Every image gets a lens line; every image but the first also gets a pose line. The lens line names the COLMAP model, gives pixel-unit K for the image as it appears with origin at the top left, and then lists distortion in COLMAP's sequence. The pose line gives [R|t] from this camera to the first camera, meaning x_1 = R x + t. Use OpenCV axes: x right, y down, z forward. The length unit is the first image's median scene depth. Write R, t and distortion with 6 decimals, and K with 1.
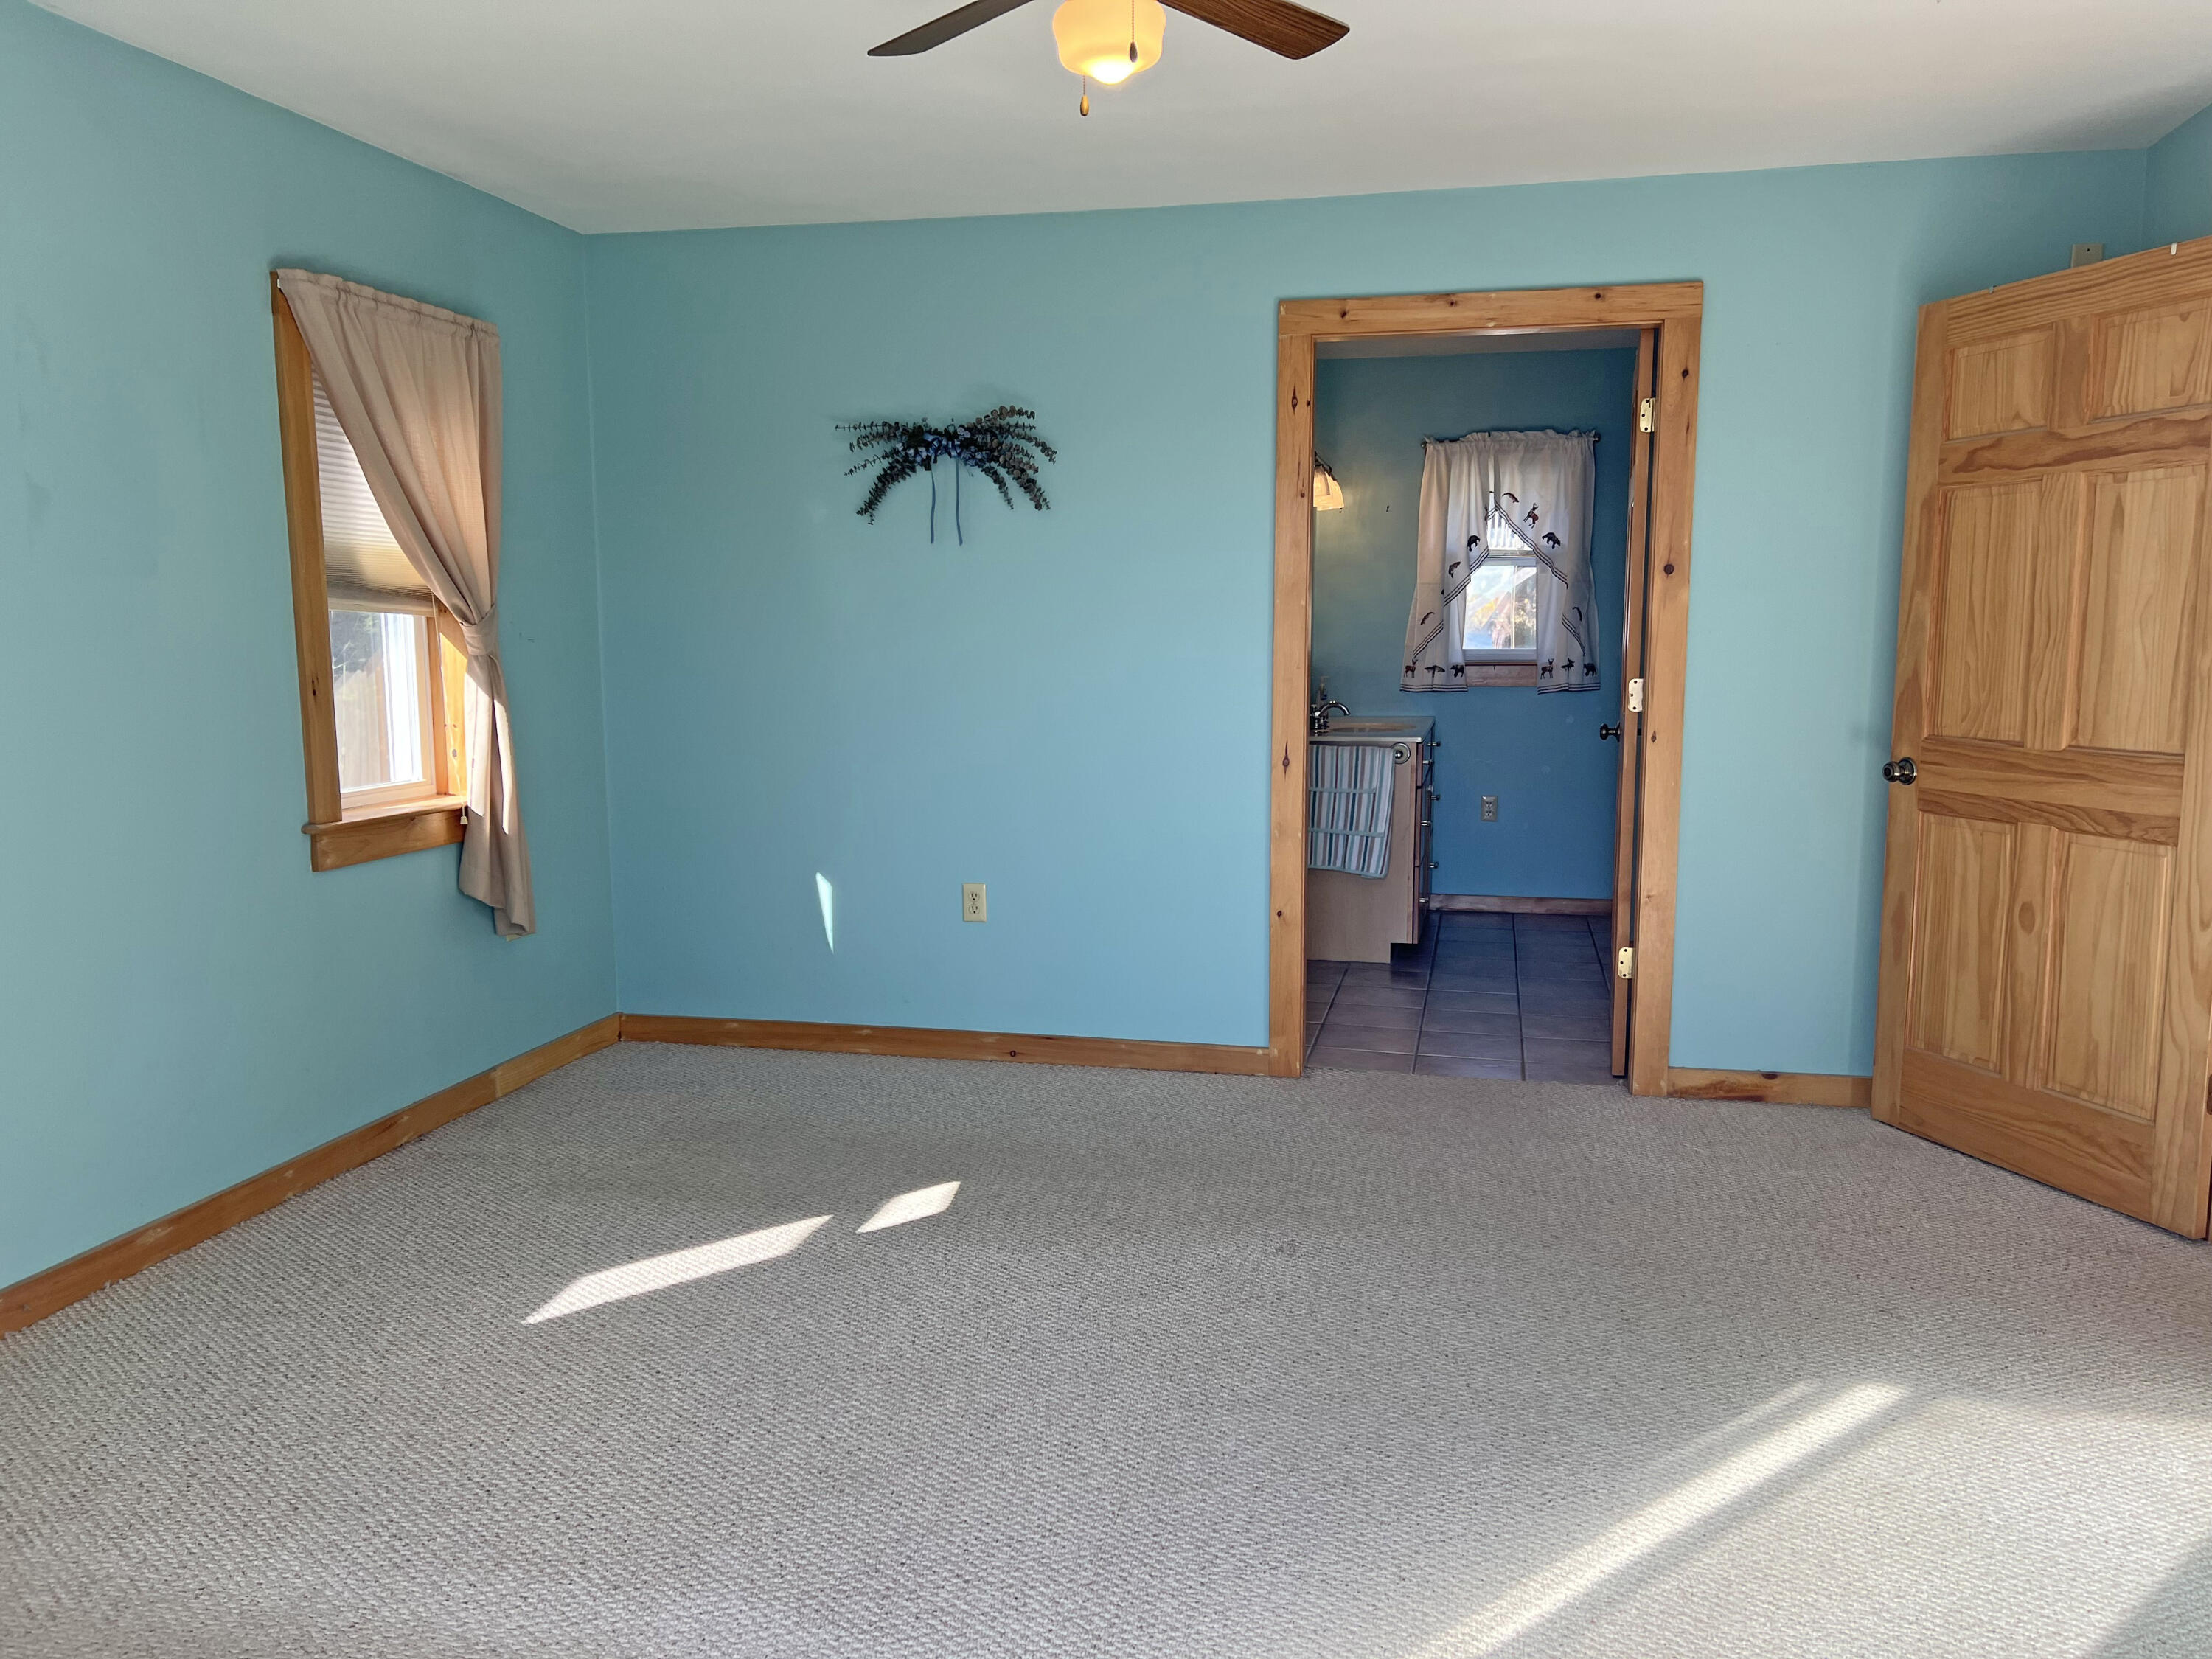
lens RADIAL K [[1668.8, 0, 1109.9], [0, 1668.8, 834.6], [0, 0, 1]] dist [0.059025, -0.059019]
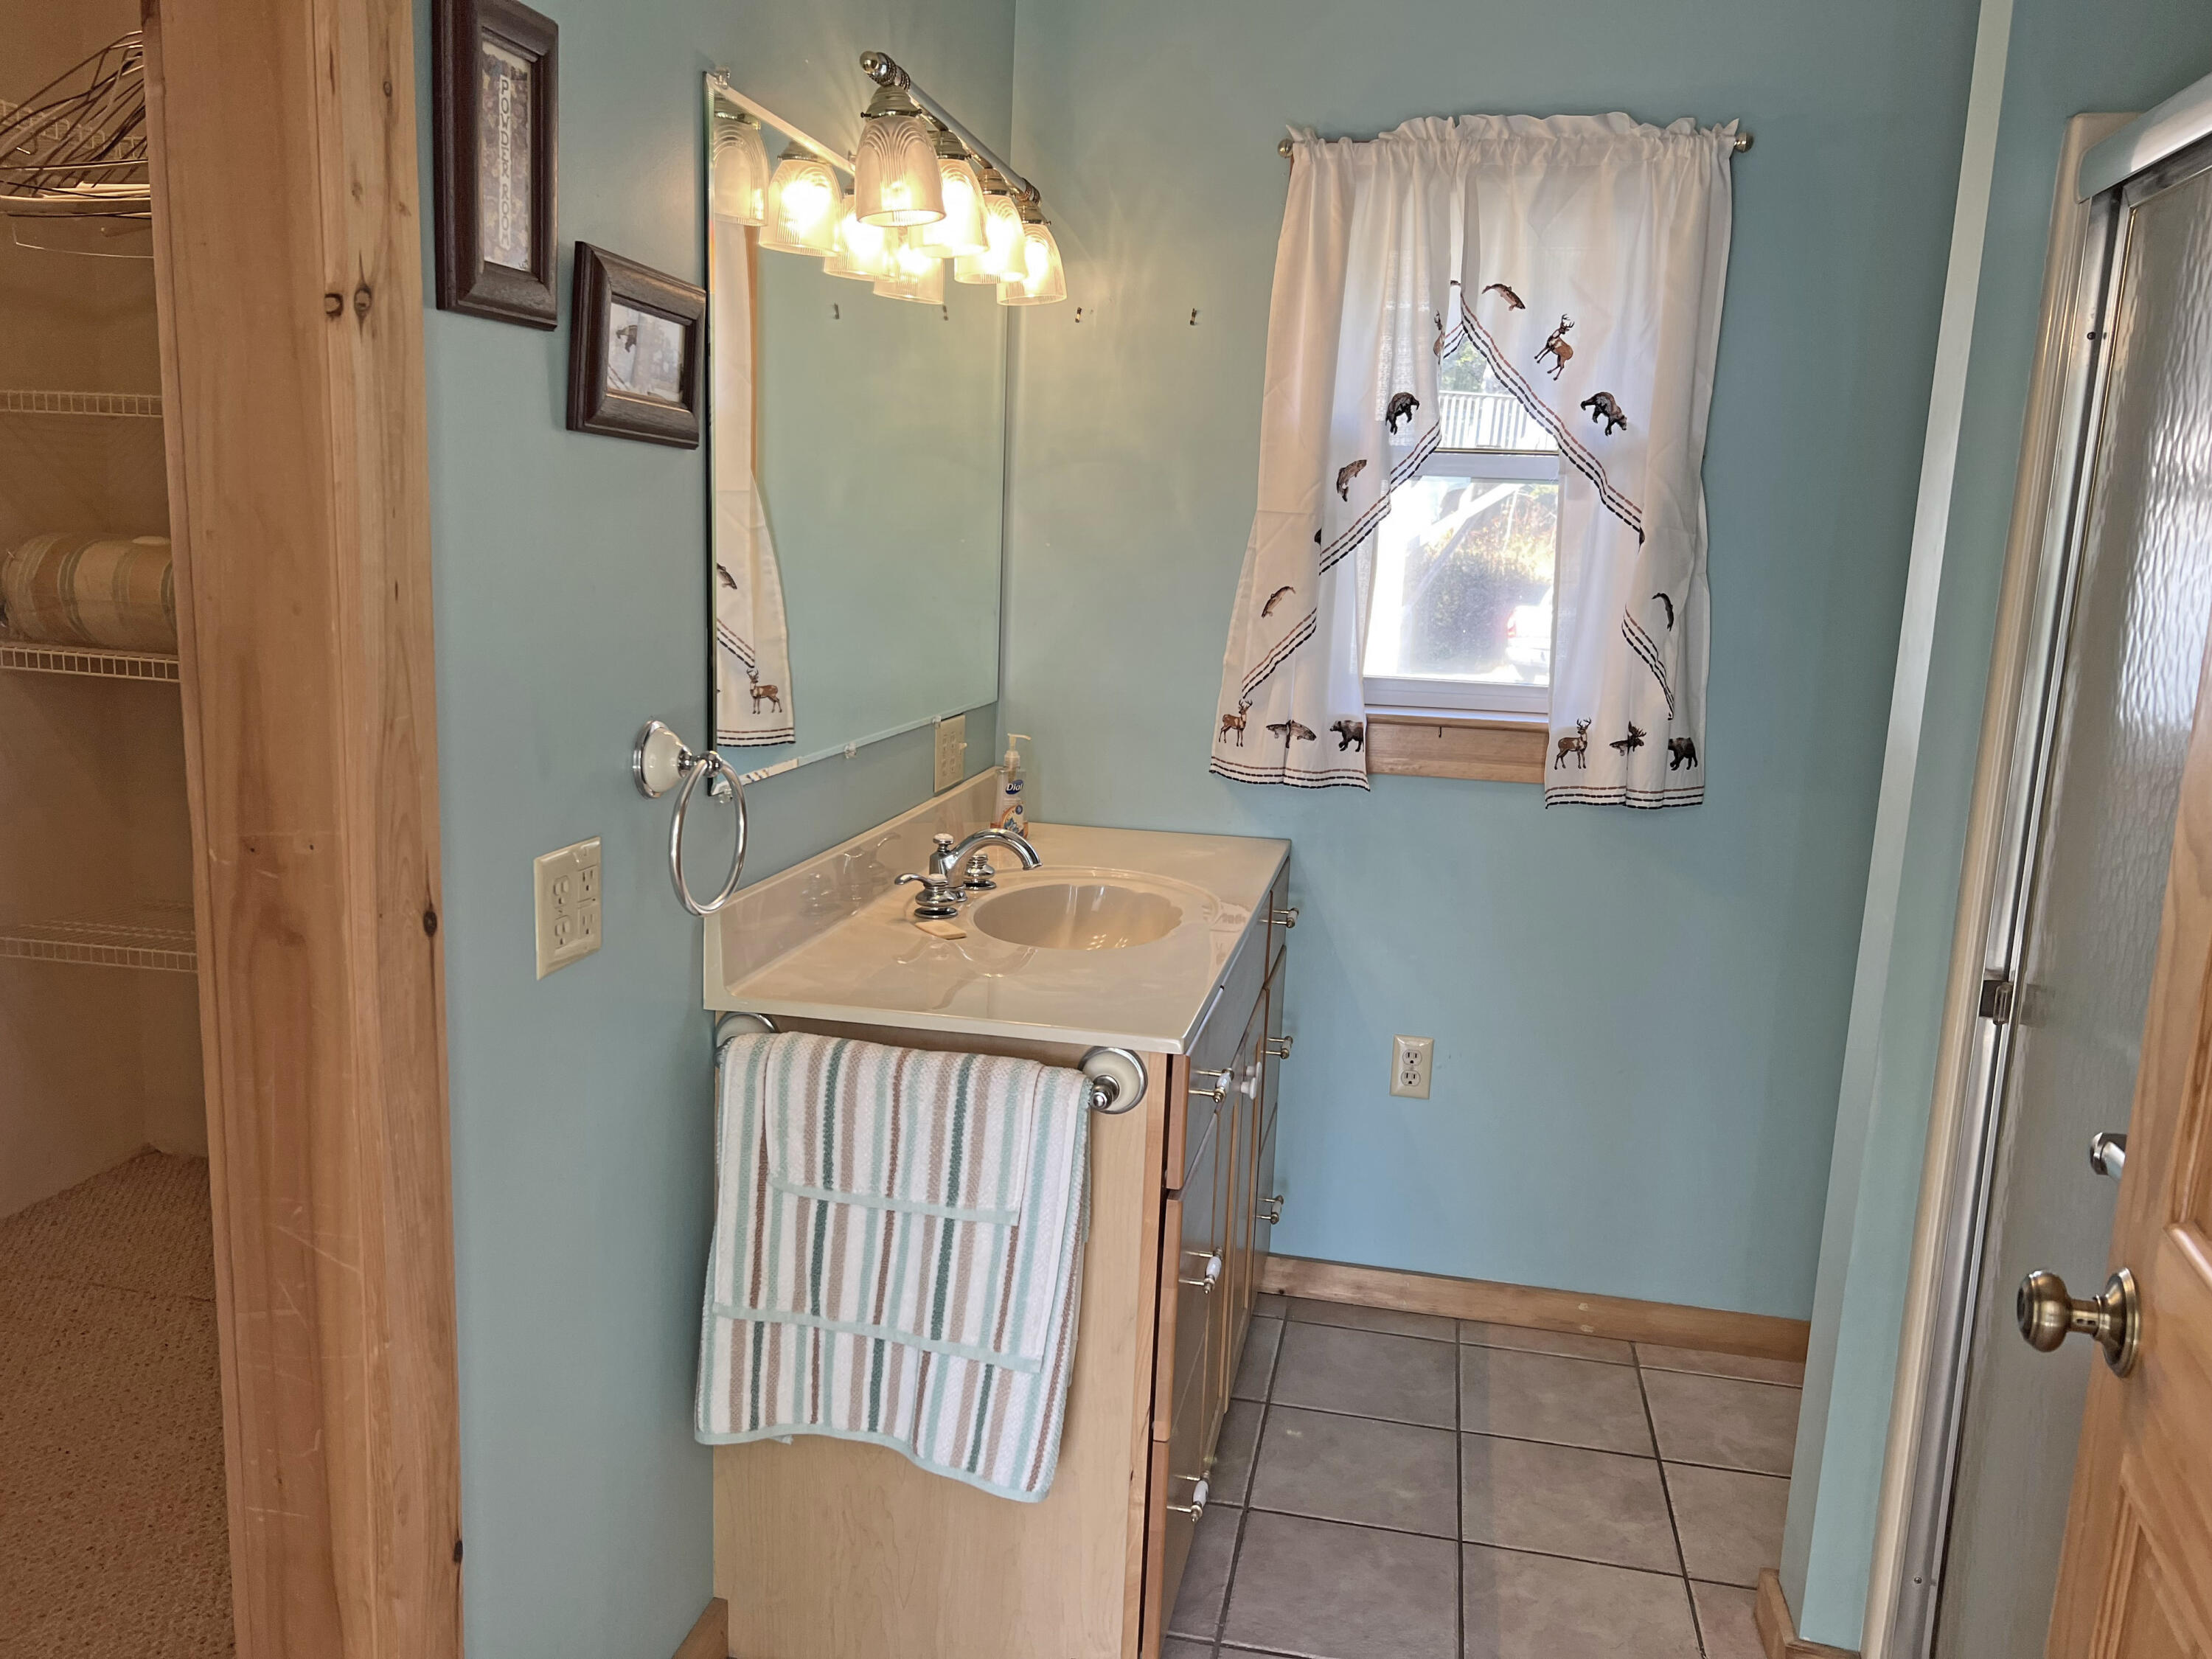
lens RADIAL K [[1668.8, 0, 1108.4], [0, 1668.8, 819.2], [0, 0, 1]] dist [0.059025, -0.059019]
pose [[0.998492, 0.039953, 0.037652, 0.138686], [-0.041361, 0.998444, 0.037399, -0.092207], [-0.036100, -0.038900, 0.998591, 0.613317]]
